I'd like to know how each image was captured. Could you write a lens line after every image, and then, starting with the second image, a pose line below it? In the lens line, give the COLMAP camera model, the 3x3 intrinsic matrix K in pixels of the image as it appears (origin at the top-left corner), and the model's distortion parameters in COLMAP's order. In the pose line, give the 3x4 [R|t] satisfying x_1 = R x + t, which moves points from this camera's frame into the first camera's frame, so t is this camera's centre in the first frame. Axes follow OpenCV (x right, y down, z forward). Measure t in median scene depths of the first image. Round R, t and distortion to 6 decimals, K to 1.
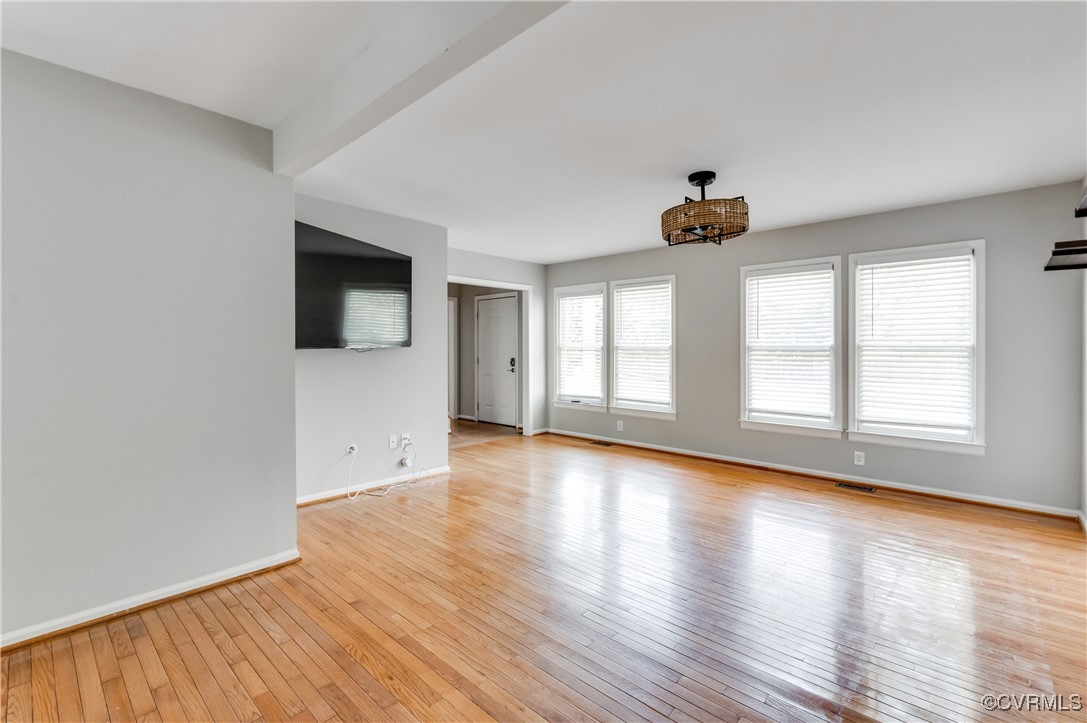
lens RADIAL K [[485.1, 0, 544.4], [0, 485.1, 348.9], [0, 0, 1]] dist [0.000752, 0.000208]
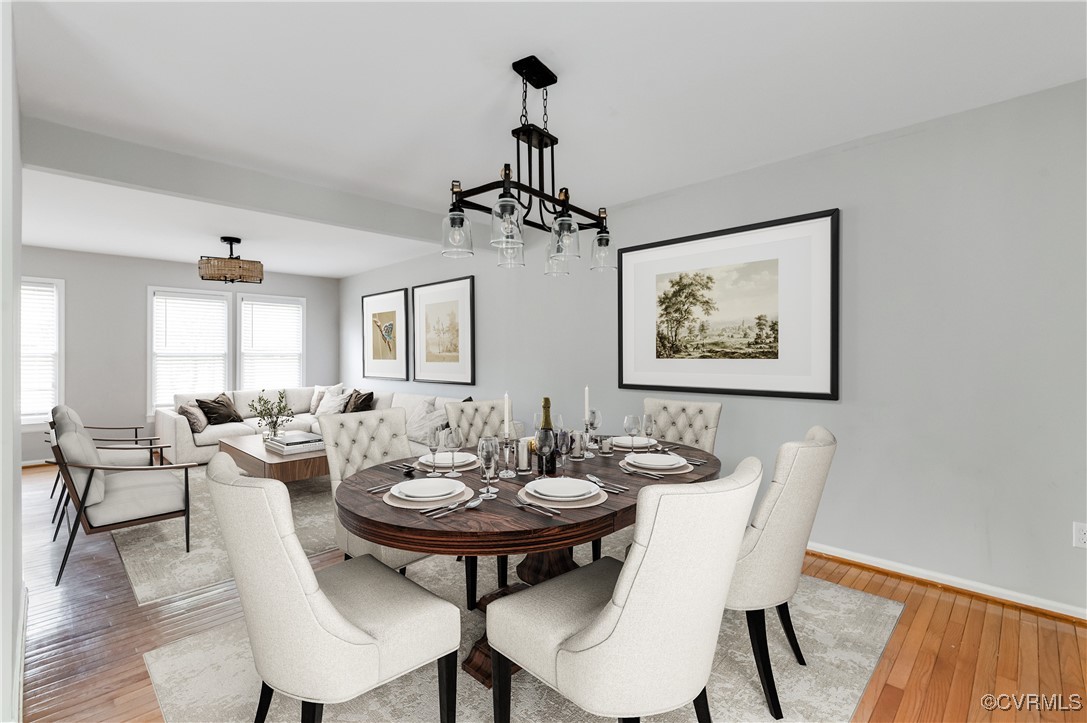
lens RADIAL K [[495.1, 0, 539.1], [0, 495.1, 360.6], [0, 0, 1]] dist [0.000153, 0.000067]
pose [[0.032151, -0.014013, 0.999385, -0.818624], [0.003256, 0.999898, 0.013916, -0.000688], [-0.999478, 0.002807, 0.032194, 0.008865]]
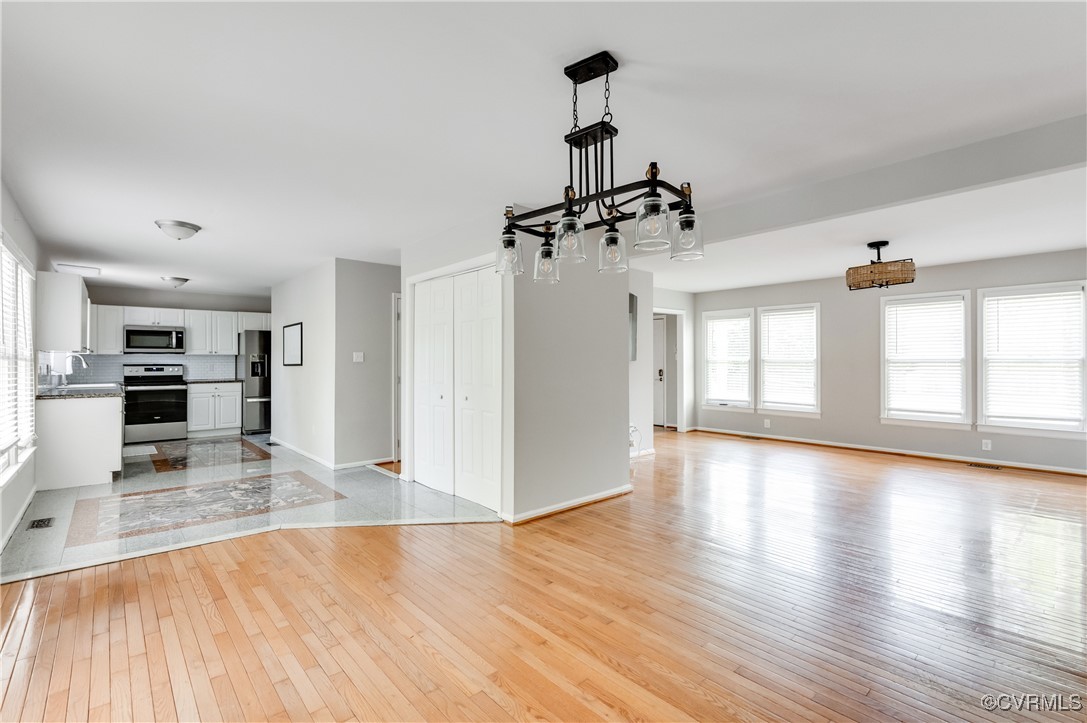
lens RADIAL K [[495.1, 0, 539.1], [0, 495.1, 360.6], [0, 0, 1]] dist [0.000153, 0.000067]
pose [[0.994828, -0.003600, -0.101511, -0.379212], [0.003418, 0.999992, -0.001974, -0.002571], [0.101517, 0.001617, 0.994832, -0.411668]]
